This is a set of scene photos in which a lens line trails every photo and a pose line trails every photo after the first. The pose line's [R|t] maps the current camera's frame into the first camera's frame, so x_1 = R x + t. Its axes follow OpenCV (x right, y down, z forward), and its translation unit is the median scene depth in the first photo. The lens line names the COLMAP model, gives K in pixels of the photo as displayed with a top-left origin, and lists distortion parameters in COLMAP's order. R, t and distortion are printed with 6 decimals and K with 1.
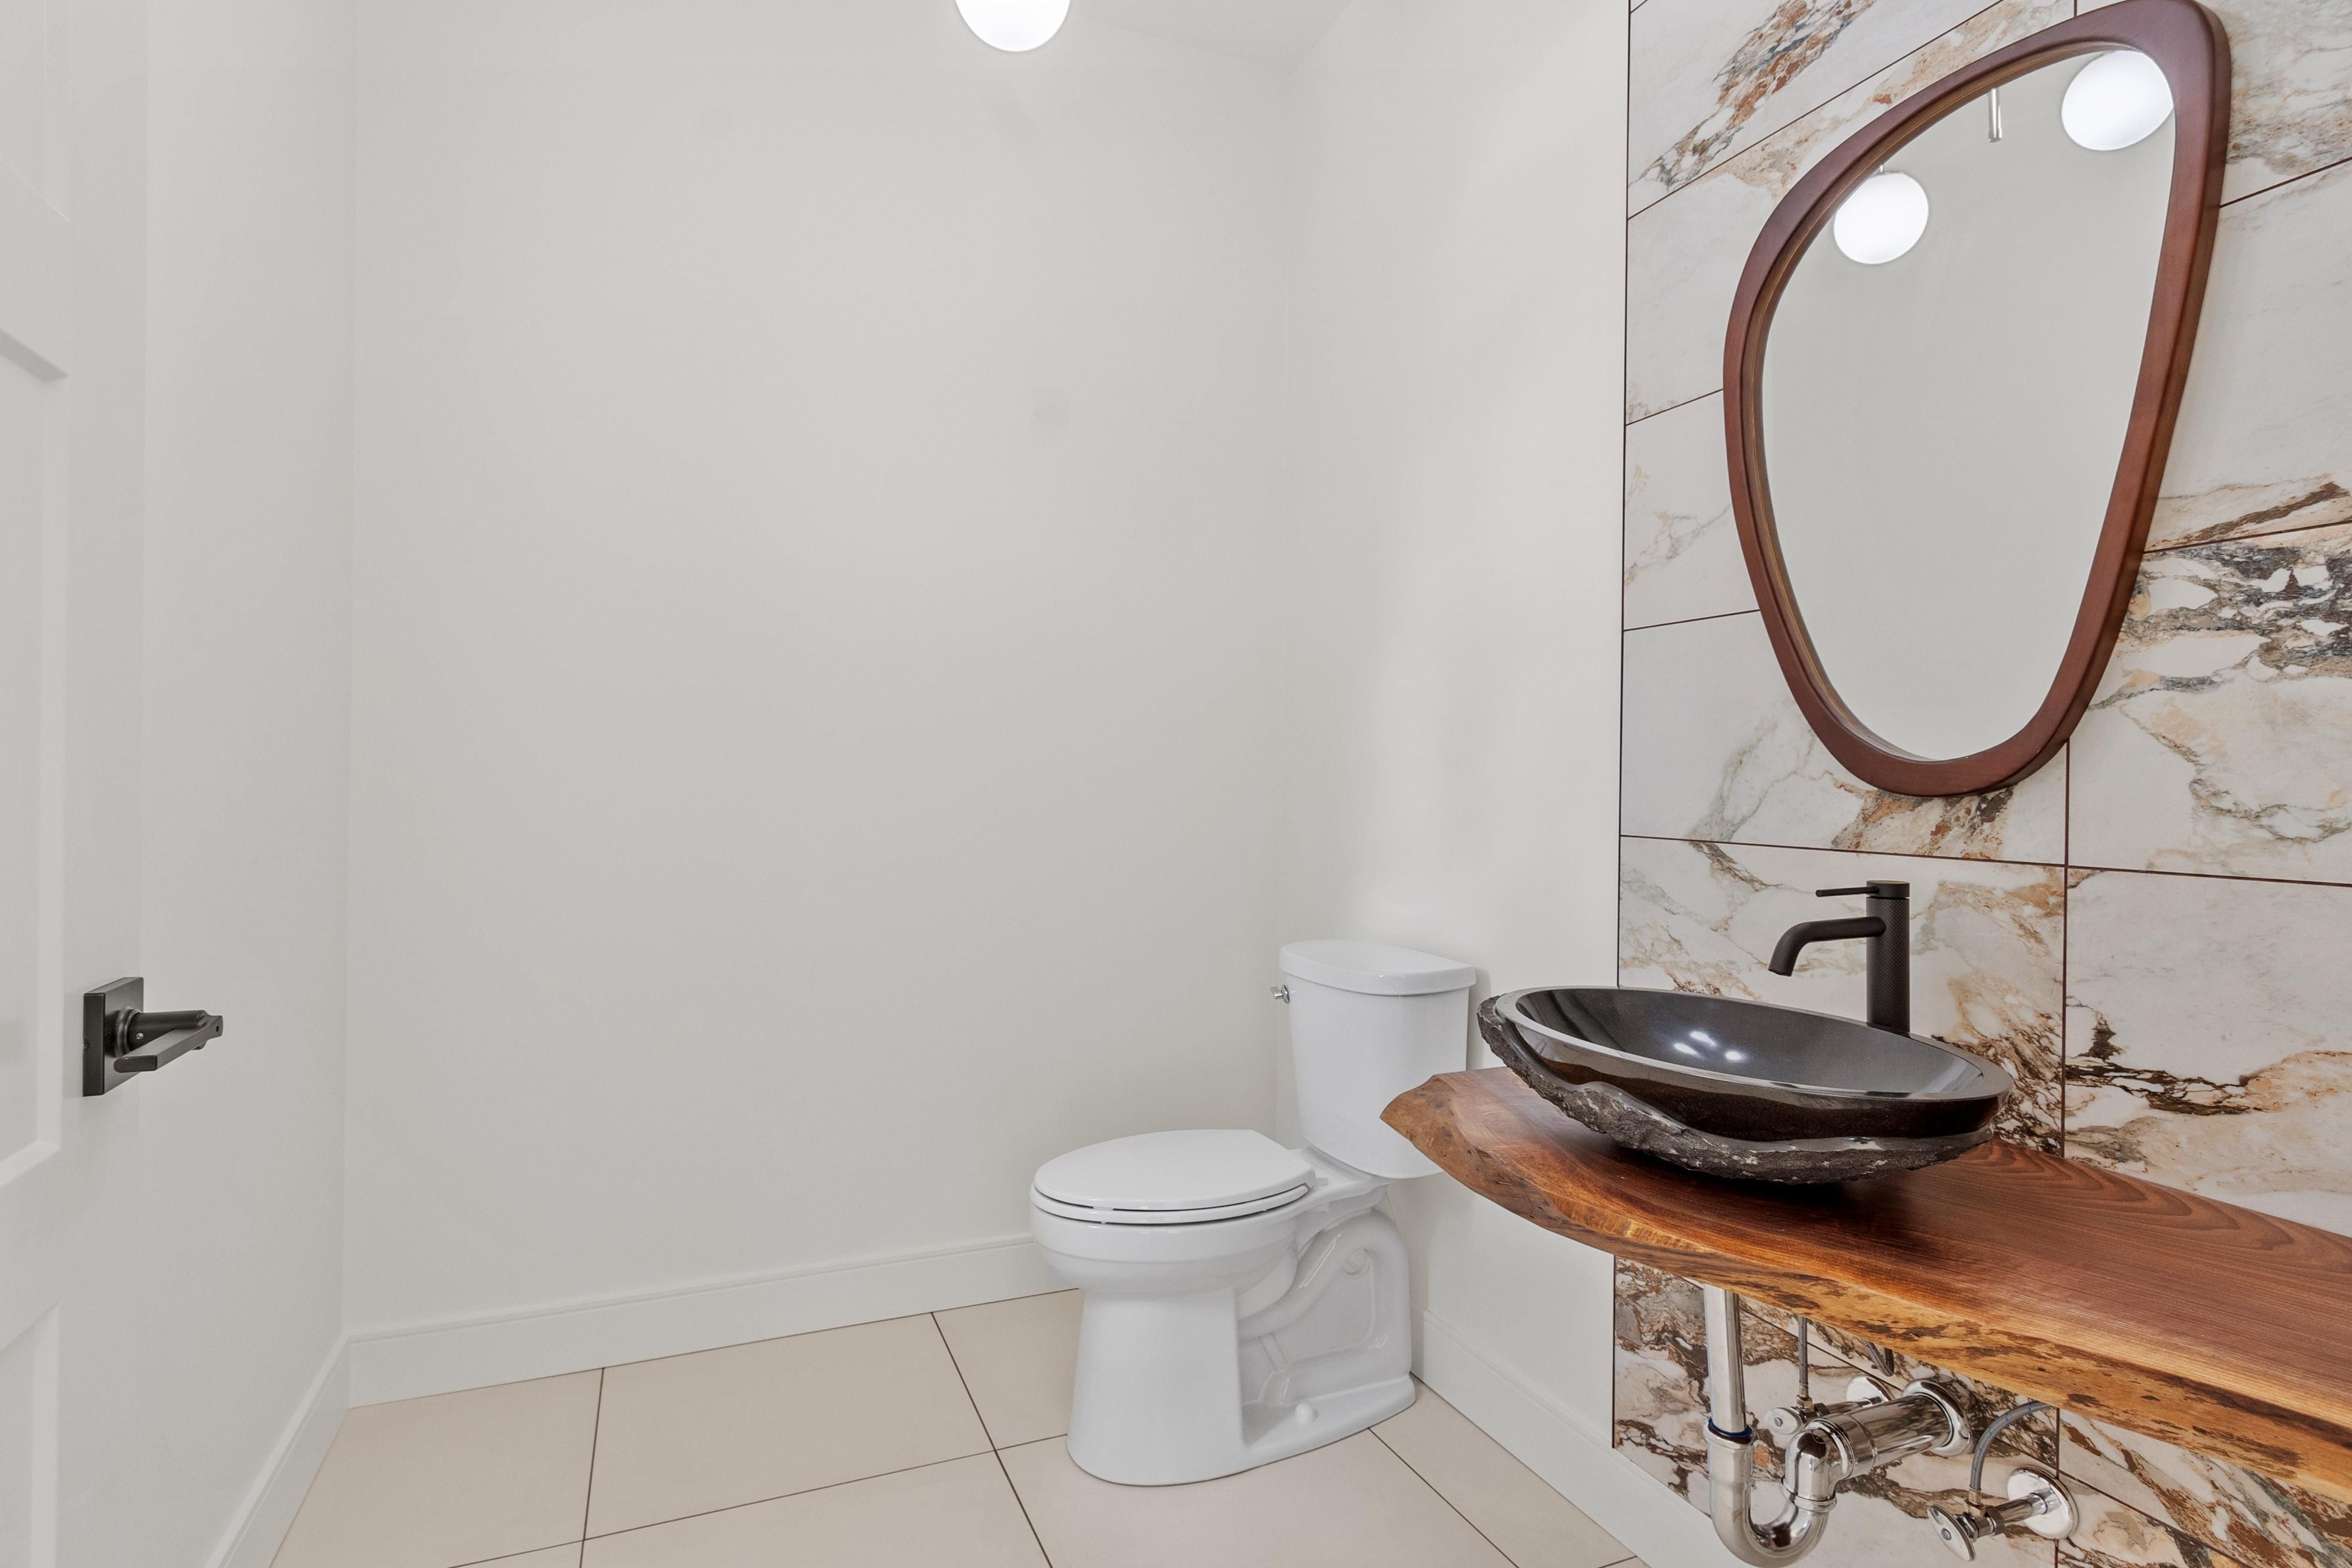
lens RADIAL K [[1190.4, 0, 1175.9], [0, 1190.4, 778.1], [0, 0, 1]] dist [-0.003959, -0.001242]
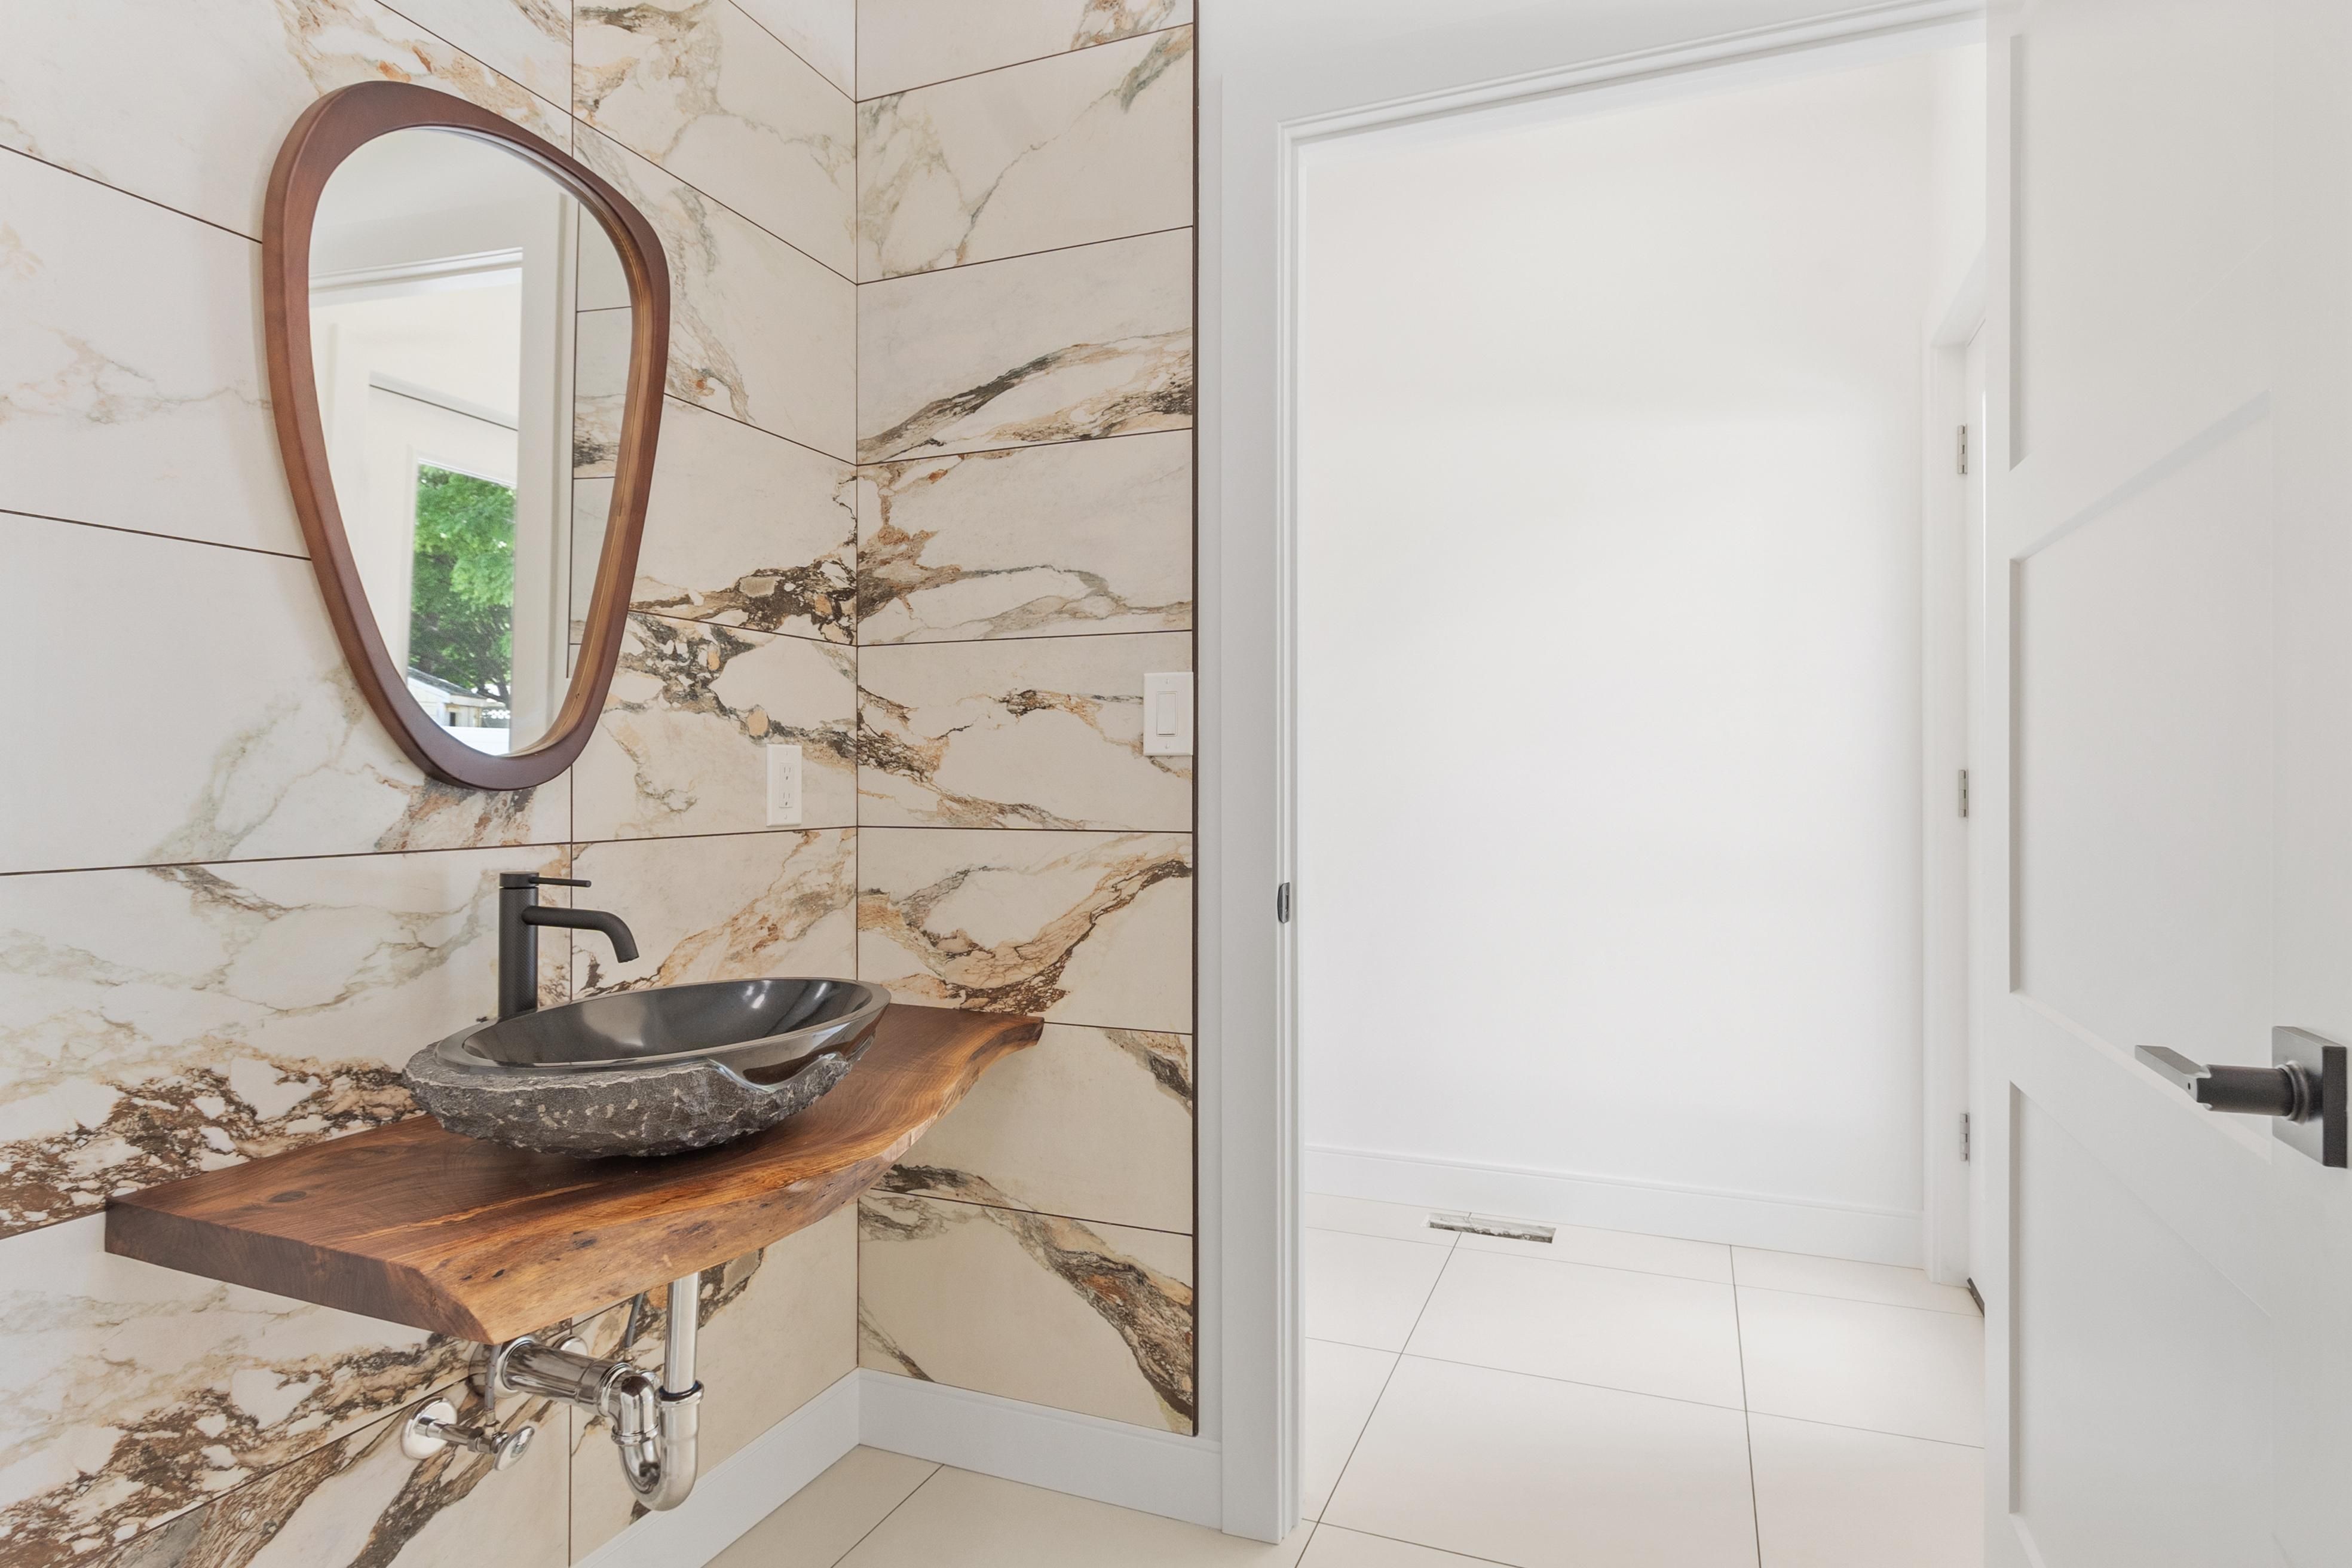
lens RADIAL K [[1279.2, 0, 1174.3], [0, 1279.2, 779.0], [0, 0, 1]] dist [0.000720, -0.000070]
pose [[-0.710836, -0.010144, 0.703284, -0.591718], [-0.007123, 0.999949, 0.007224, -0.006751], [-0.703321, 0.000125, -0.710872, 1.378695]]
